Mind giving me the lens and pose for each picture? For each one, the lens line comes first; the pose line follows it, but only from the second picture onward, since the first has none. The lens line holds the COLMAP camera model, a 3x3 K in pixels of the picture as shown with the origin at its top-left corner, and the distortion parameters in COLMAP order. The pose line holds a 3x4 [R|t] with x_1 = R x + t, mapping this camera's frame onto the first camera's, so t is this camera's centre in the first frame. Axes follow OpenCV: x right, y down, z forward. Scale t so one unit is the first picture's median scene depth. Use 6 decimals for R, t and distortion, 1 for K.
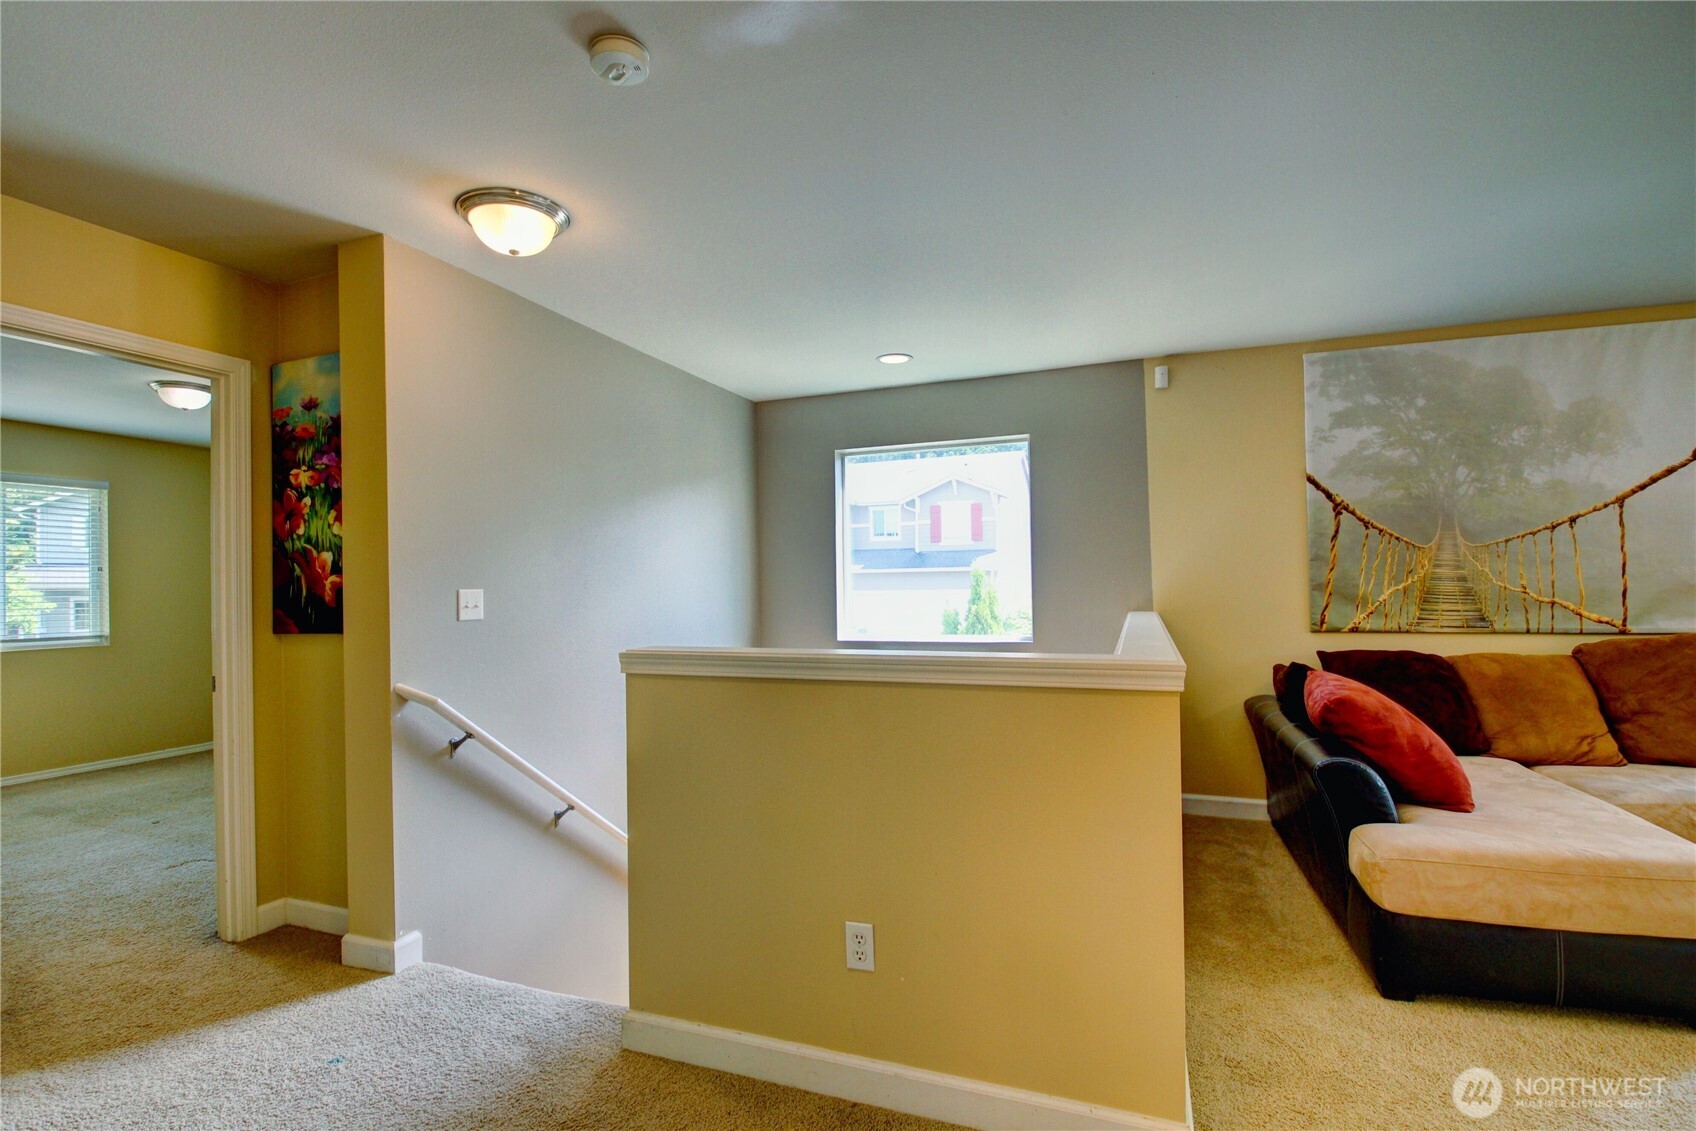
lens RADIAL K [[797.6, 0, 849.2], [0, 797.6, 584.0], [0, 0, 1]] dist [0.000223, -0.016492]
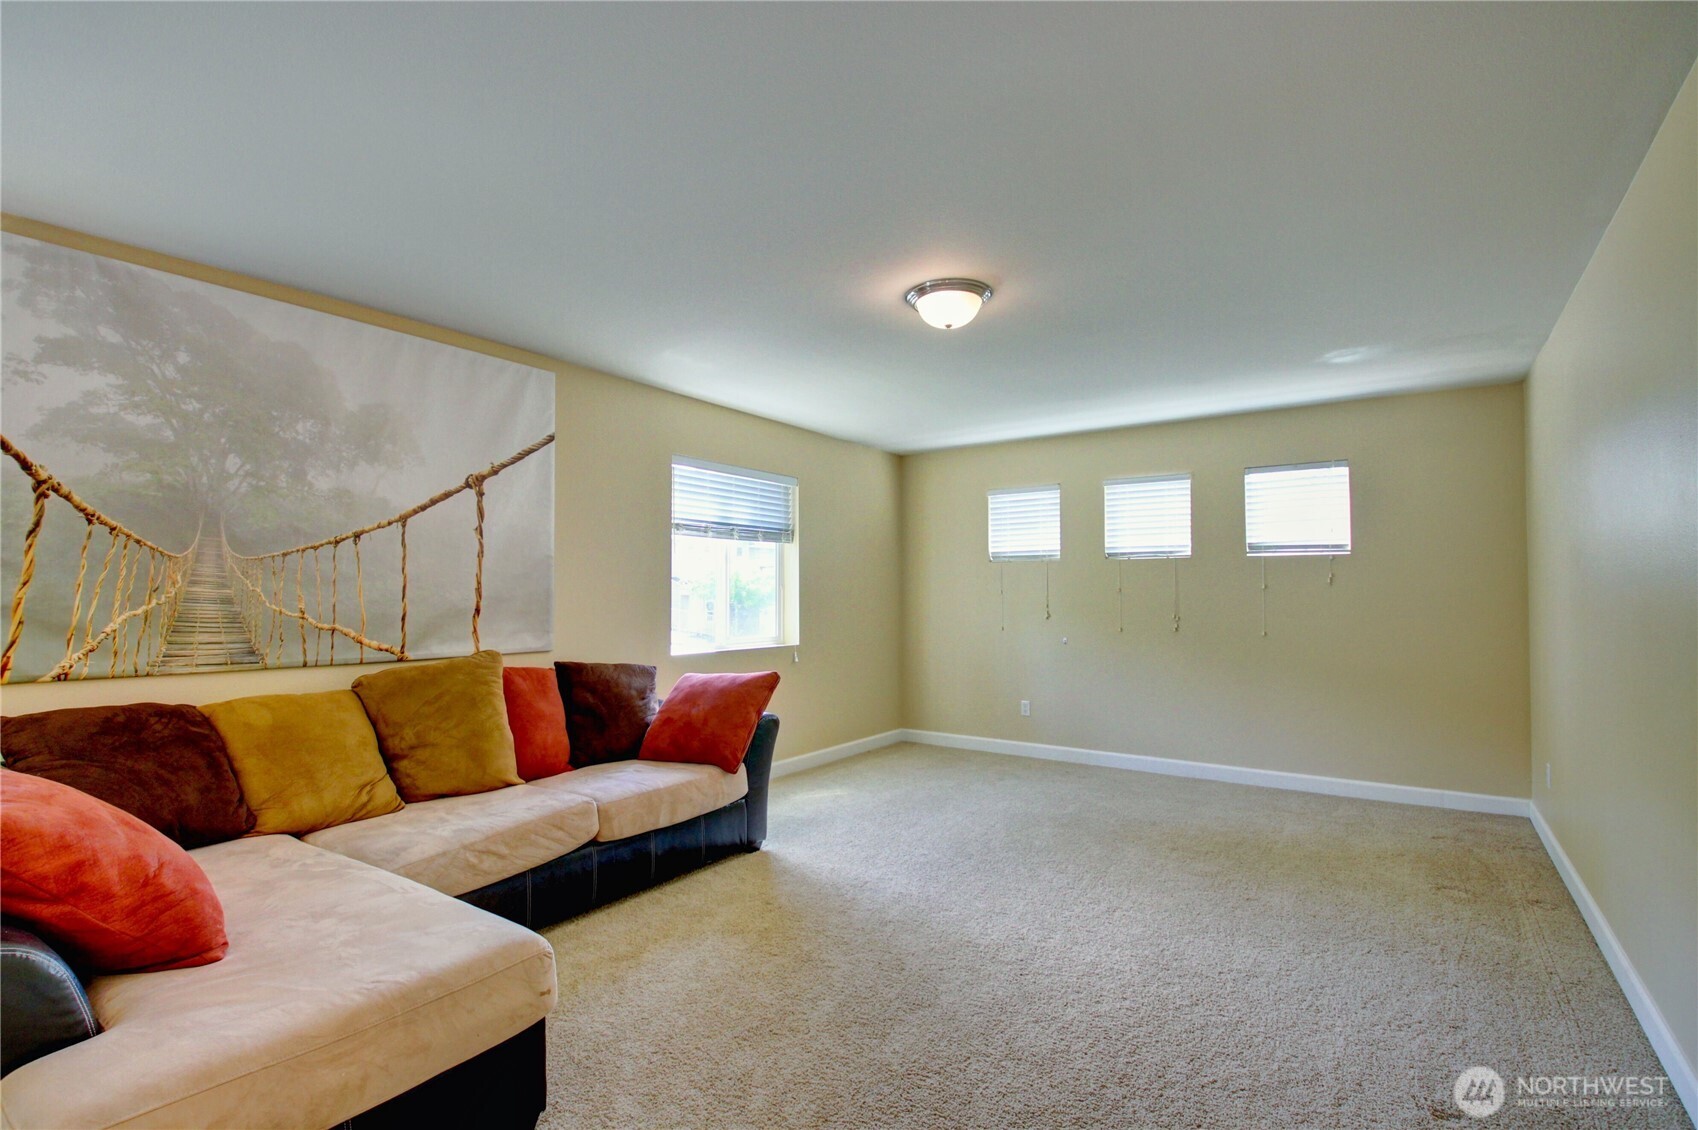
lens RADIAL K [[790.7, 0, 839.9], [0, 790.7, 568.7], [0, 0, 1]] dist [0.001949, -0.020074]
pose [[0.261205, 0.048756, 0.964051, 0.202104], [-0.004427, 0.998774, -0.049313, -0.002814], [-0.965273, 0.008613, 0.261101, 0.239874]]
